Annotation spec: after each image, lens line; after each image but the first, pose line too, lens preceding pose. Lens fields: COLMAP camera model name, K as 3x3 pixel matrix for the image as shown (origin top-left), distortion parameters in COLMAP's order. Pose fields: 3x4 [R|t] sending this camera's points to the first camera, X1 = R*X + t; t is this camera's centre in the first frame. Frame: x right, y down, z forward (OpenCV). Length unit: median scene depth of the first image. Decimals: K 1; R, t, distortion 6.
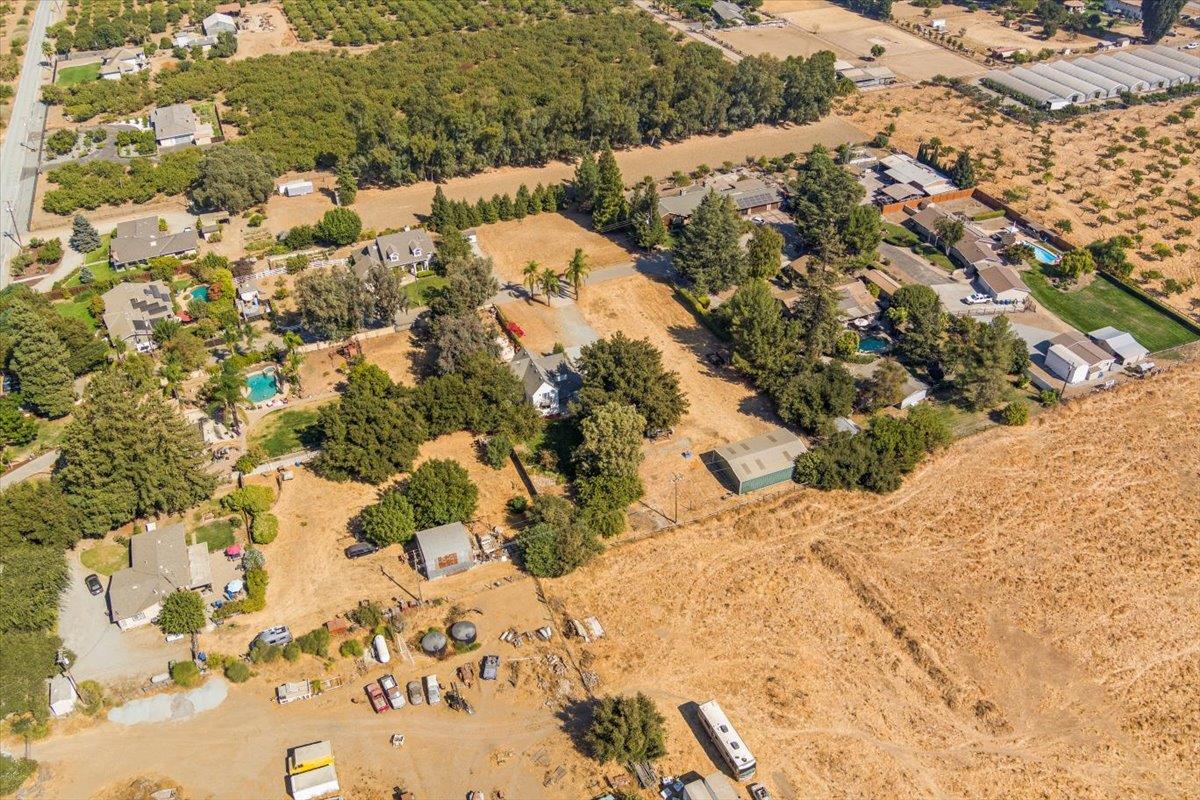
lens RADIAL K [[965.8, 0, 601.1], [0, 965.8, 397.3], [0, 0, 1]] dist [-0.072153, 0.020267]
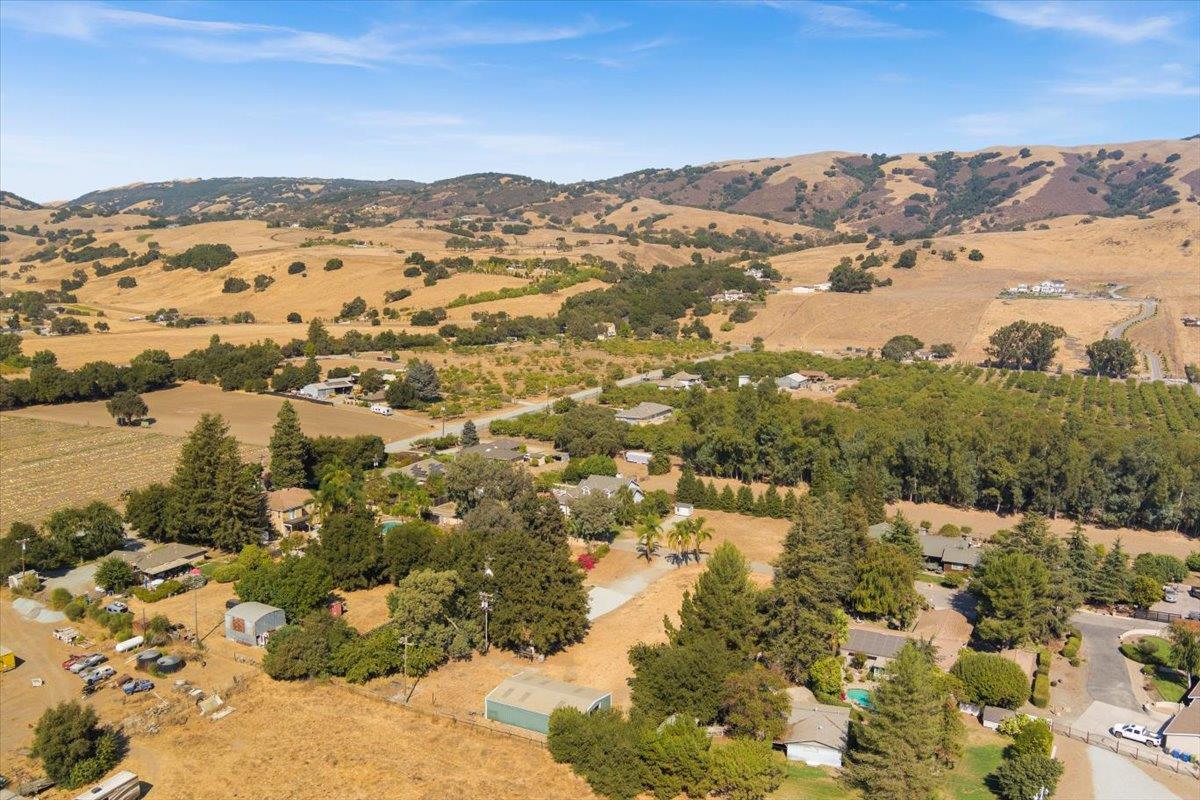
lens RADIAL K [[965.8, 0, 601.1], [0, 965.8, 397.3], [0, 0, 1]] dist [-0.072153, 0.020267]
pose [[0.639293, 0.133623, -0.757264, 0.623878], [-0.469856, 0.847446, -0.247124, 0.021556], [0.608719, 0.513790, 0.604550, 0.351125]]
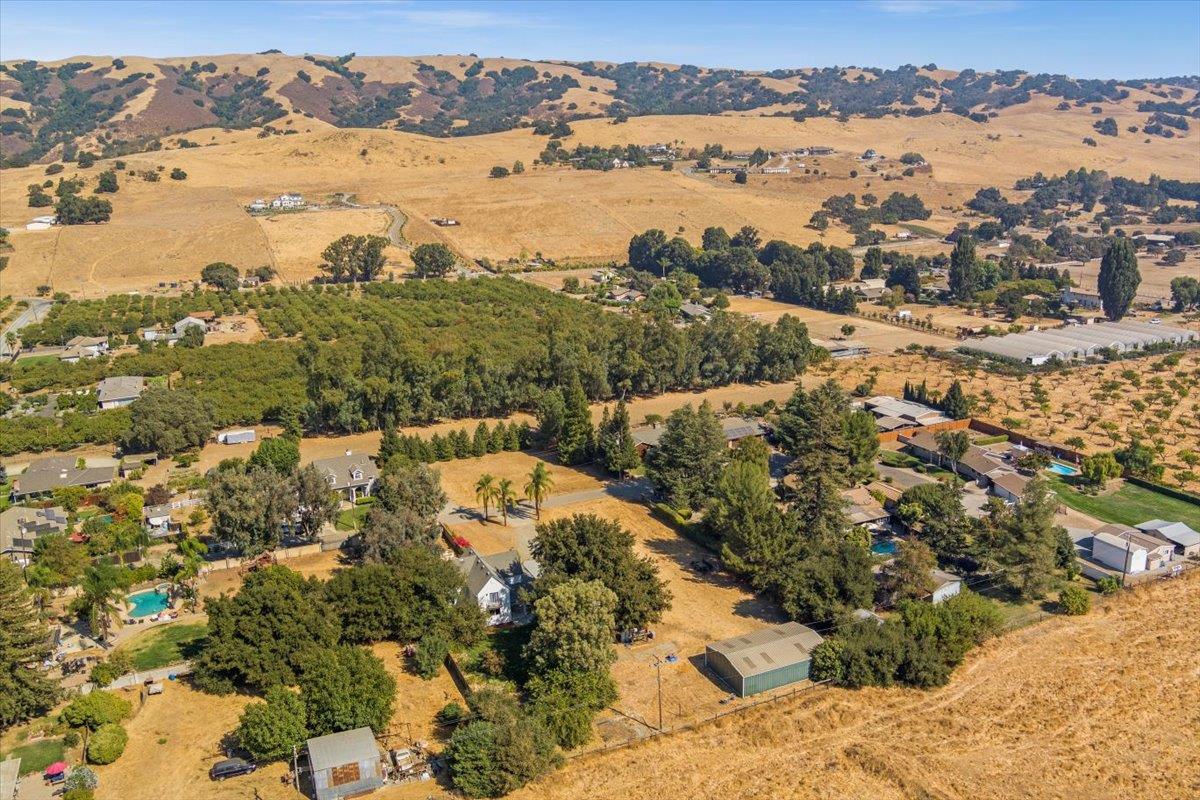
lens RADIAL K [[965.8, 0, 601.1], [0, 965.8, 397.3], [0, 0, 1]] dist [-0.072153, 0.020267]
pose [[0.999640, -0.015730, 0.021742, 0.015160], [0.022823, 0.924524, -0.380440, 0.135810], [-0.014117, 0.380799, 0.924550, 0.170628]]
